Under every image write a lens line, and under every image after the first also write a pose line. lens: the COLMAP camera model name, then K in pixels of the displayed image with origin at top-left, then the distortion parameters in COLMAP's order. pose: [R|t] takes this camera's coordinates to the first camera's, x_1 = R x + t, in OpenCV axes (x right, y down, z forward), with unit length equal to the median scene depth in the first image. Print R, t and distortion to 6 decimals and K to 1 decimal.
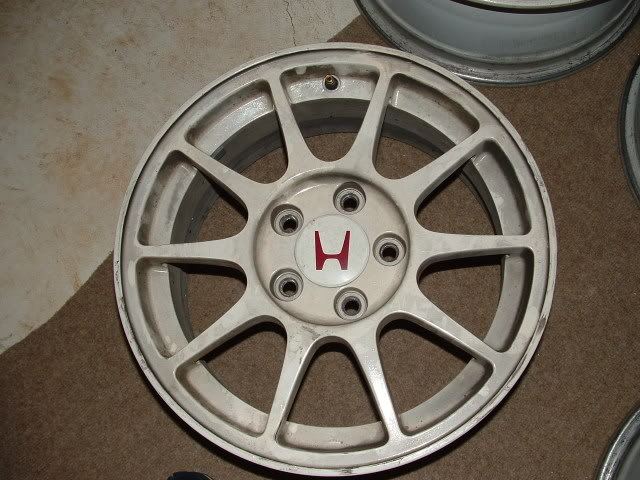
lens RADIAL K [[755.6, 0, 319.4], [0, 755.6, 240.6], [0, 0, 1]] dist [-0.165968, 0.000000]
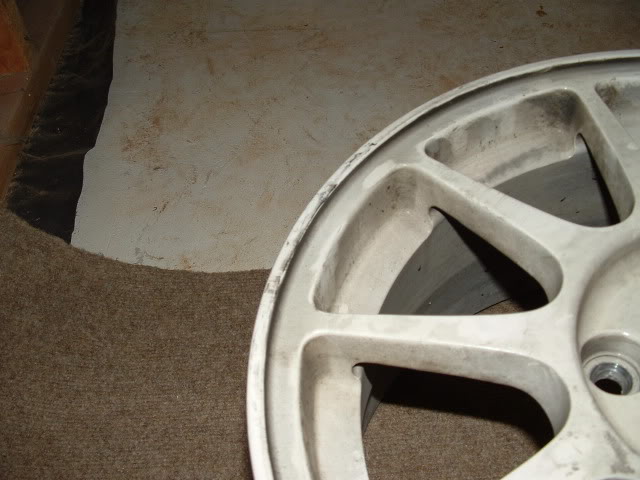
lens RADIAL K [[755.6, 0, 321.1], [0, 755.6, 239.8], [0, 0, 1]] dist [-0.165968, 0.000000]
pose [[0.702154, 0.539685, -0.464457, -0.003491], [-0.683926, 0.692642, -0.229113, 0.184556], [0.198053, 0.478527, 0.855445, 0.447965]]
